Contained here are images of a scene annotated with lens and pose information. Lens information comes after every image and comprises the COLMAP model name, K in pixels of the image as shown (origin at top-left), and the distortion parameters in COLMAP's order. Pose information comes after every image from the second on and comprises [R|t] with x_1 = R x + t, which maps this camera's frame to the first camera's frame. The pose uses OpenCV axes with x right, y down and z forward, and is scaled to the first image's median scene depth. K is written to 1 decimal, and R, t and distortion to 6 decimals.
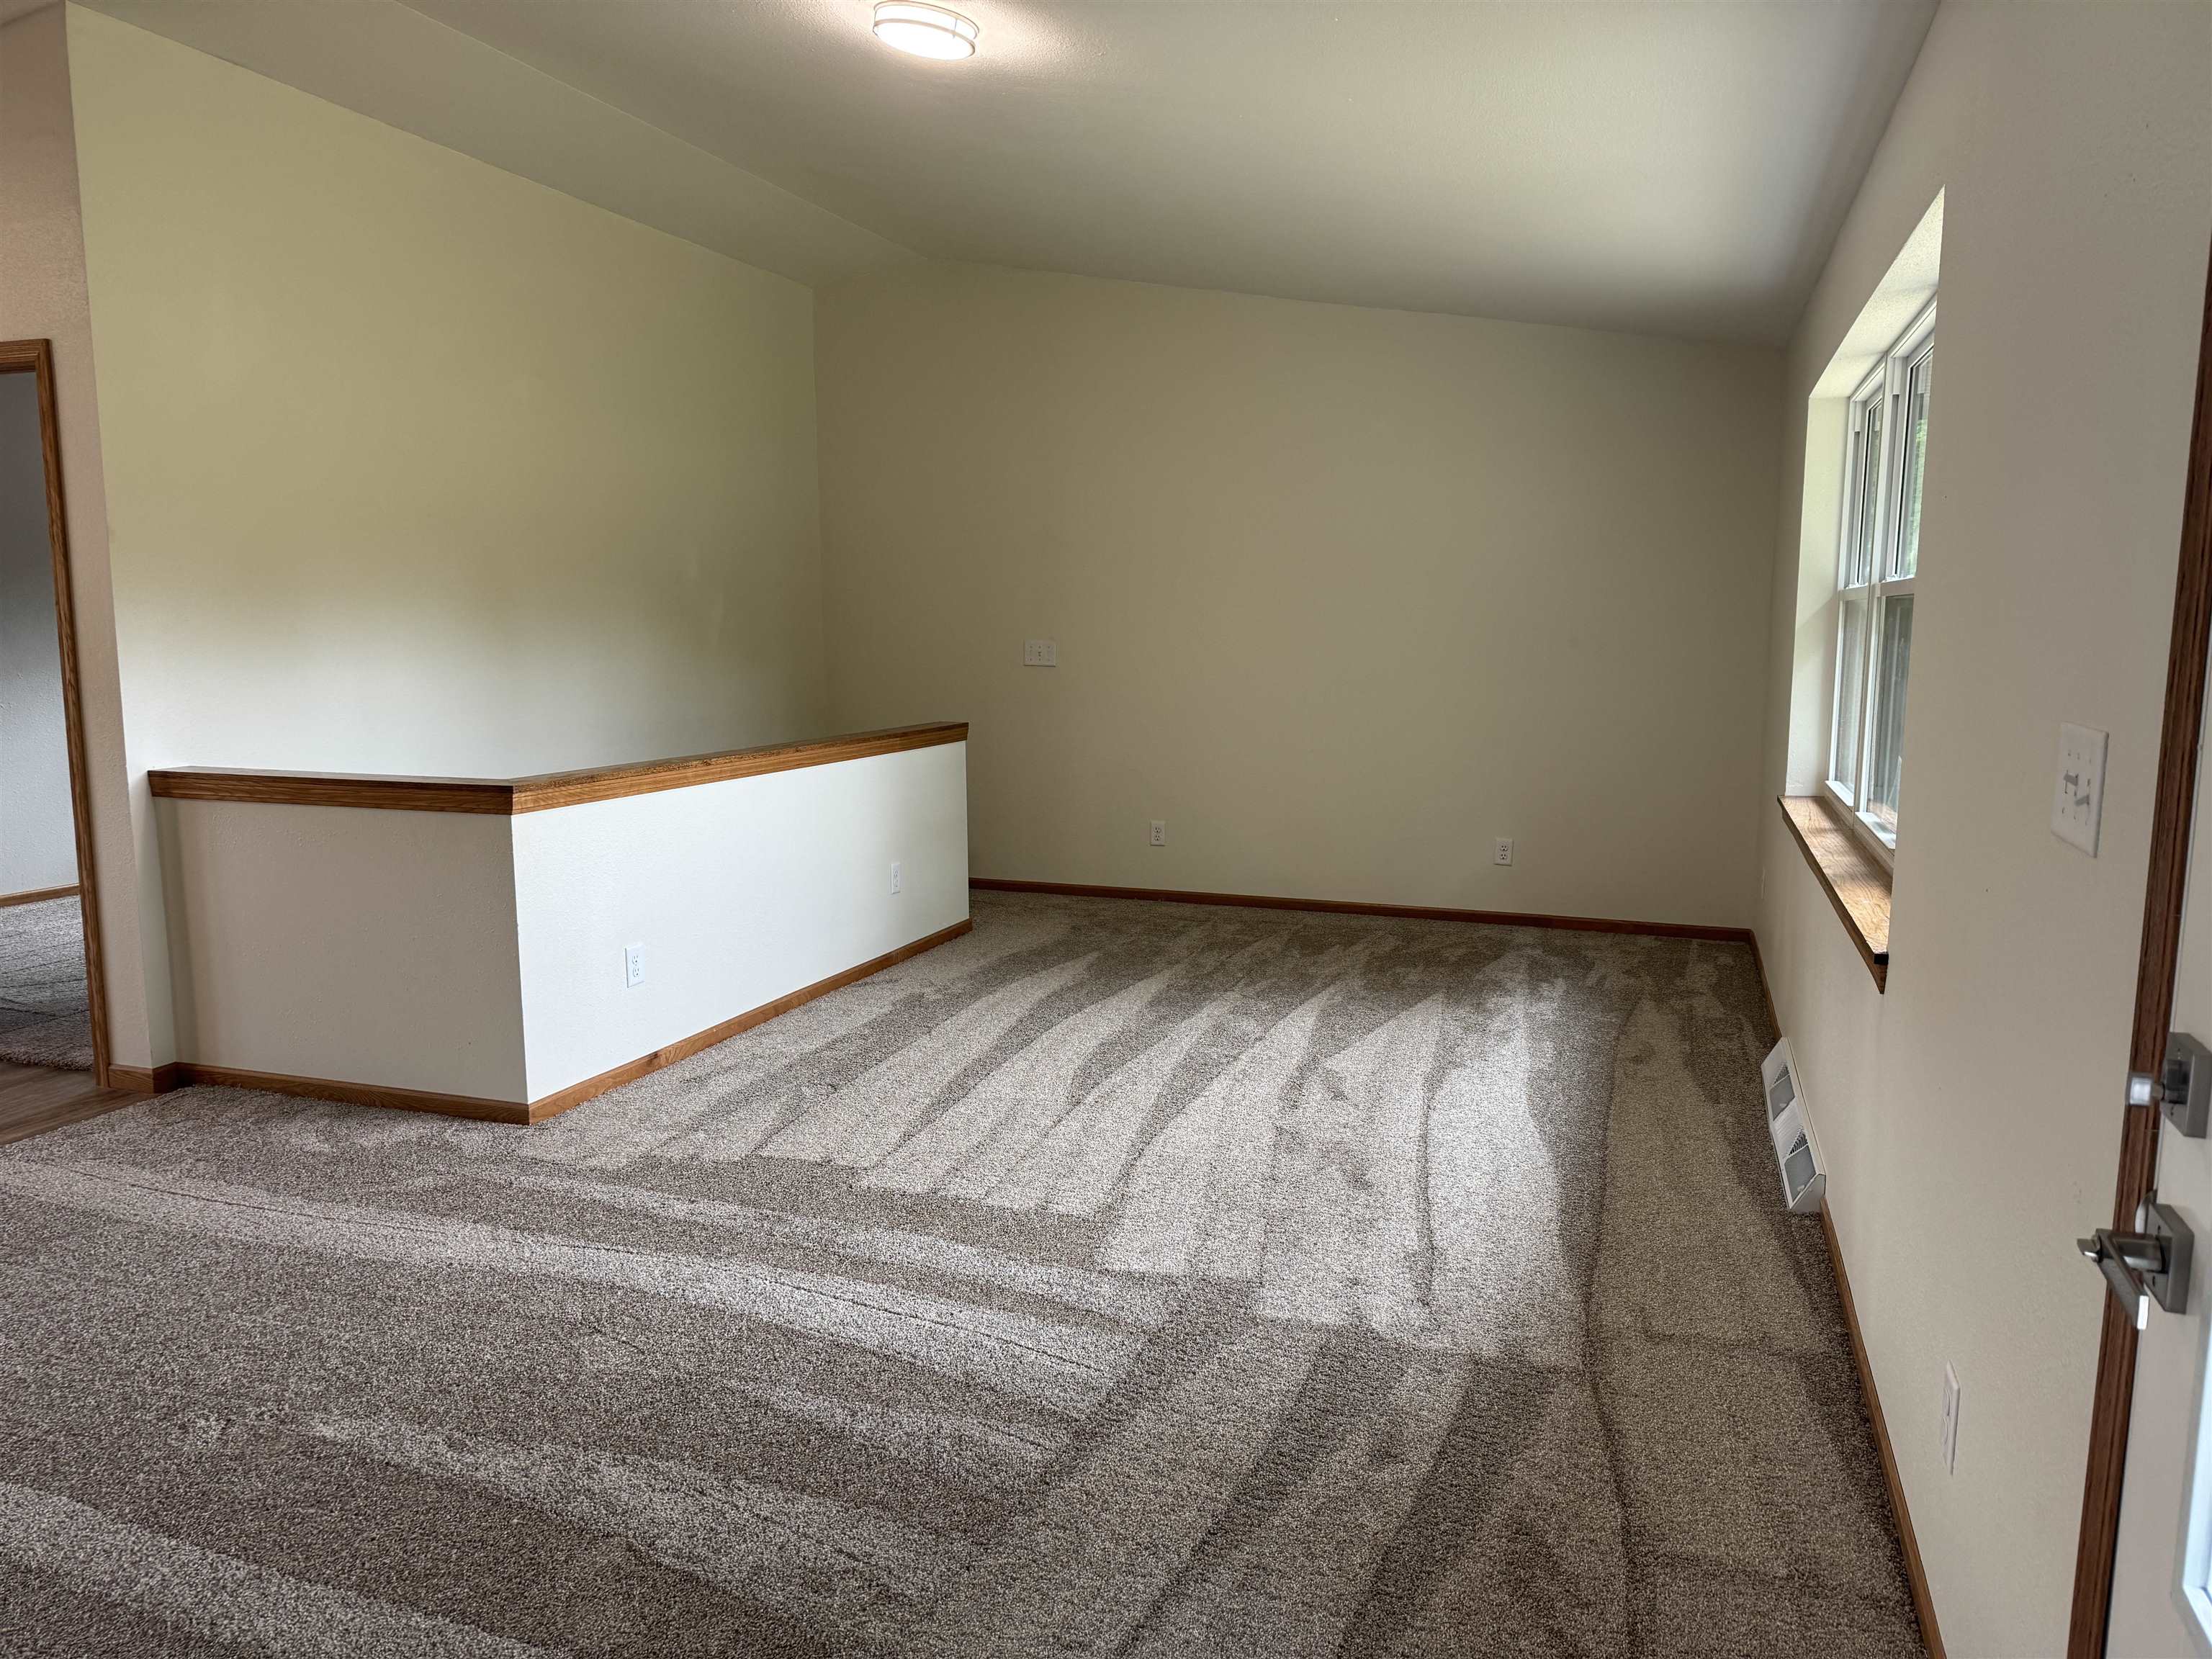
lens RADIAL K [[1519.9, 0, 1117.7], [0, 1519.9, 812.4], [0, 0, 1]] dist [0.038146, -0.006275]
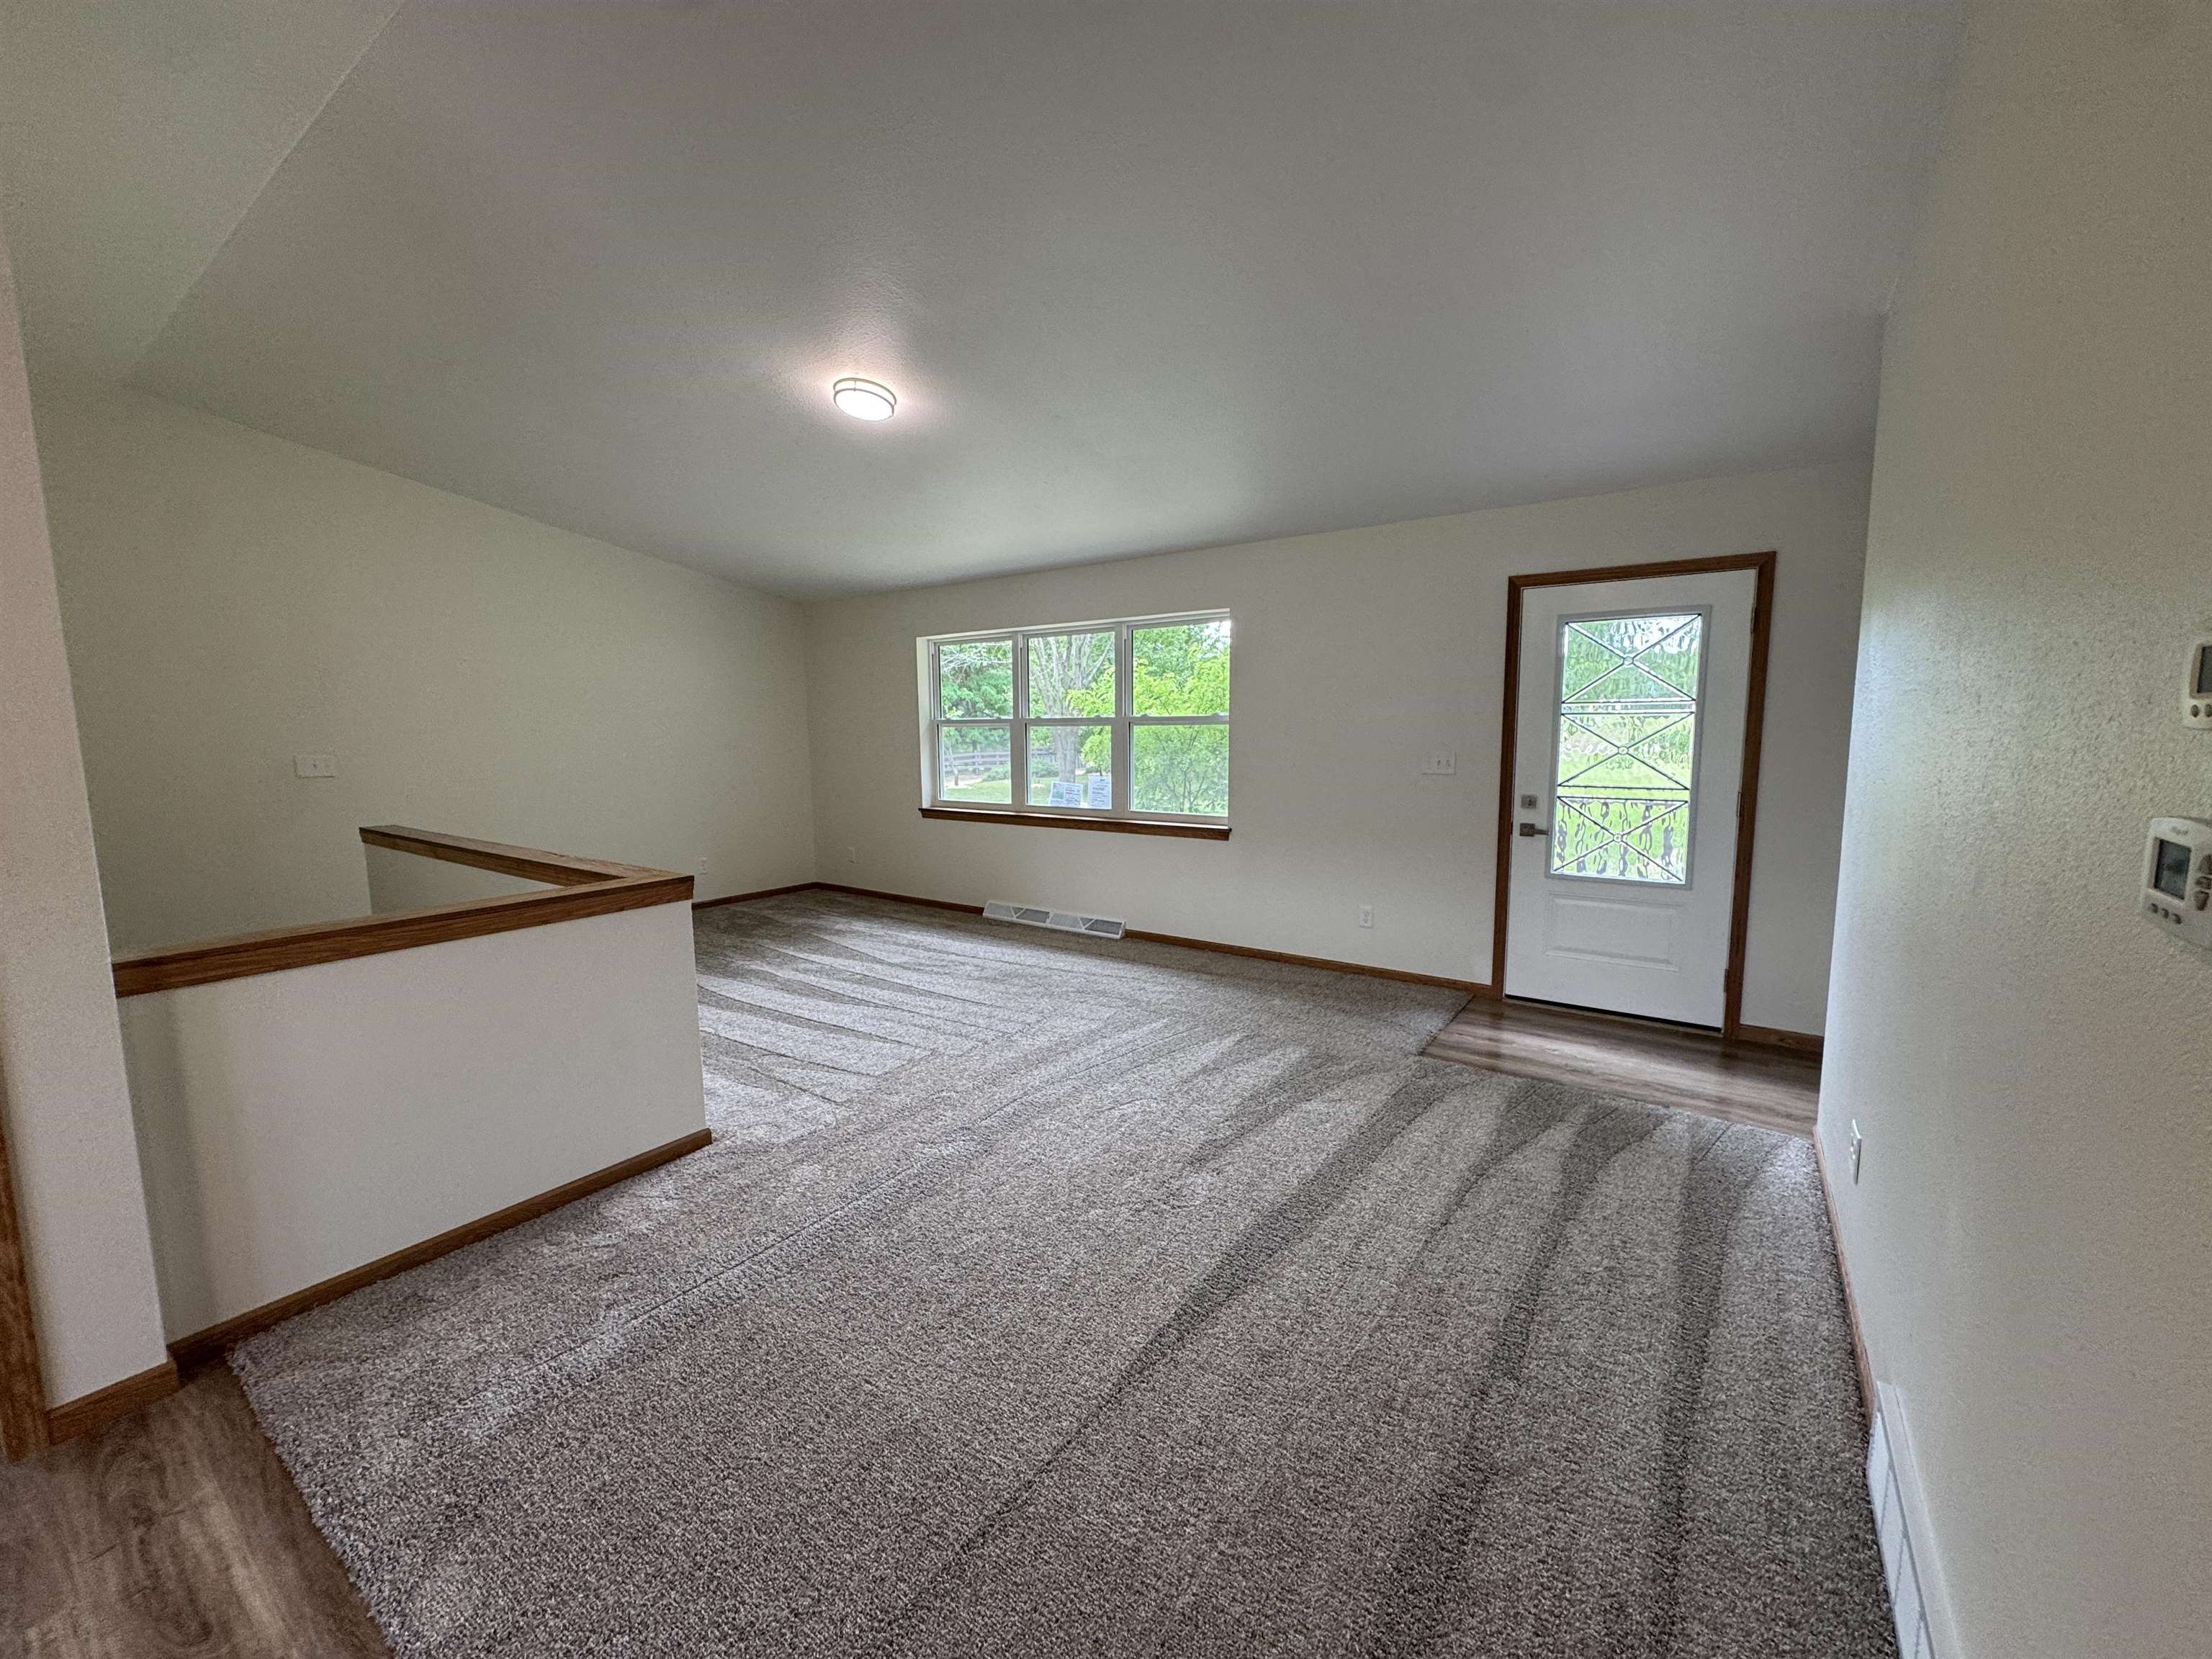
lens RADIAL K [[894.9, 0, 1118.7], [0, 894.9, 840.9], [0, 0, 1]] dist [0.000945, 0.000253]
pose [[0.277045, -0.133398, 0.951552, -0.887787], [0.128552, 0.986559, 0.100877, -0.065524], [-0.952219, 0.094377, 0.290470, 0.418017]]
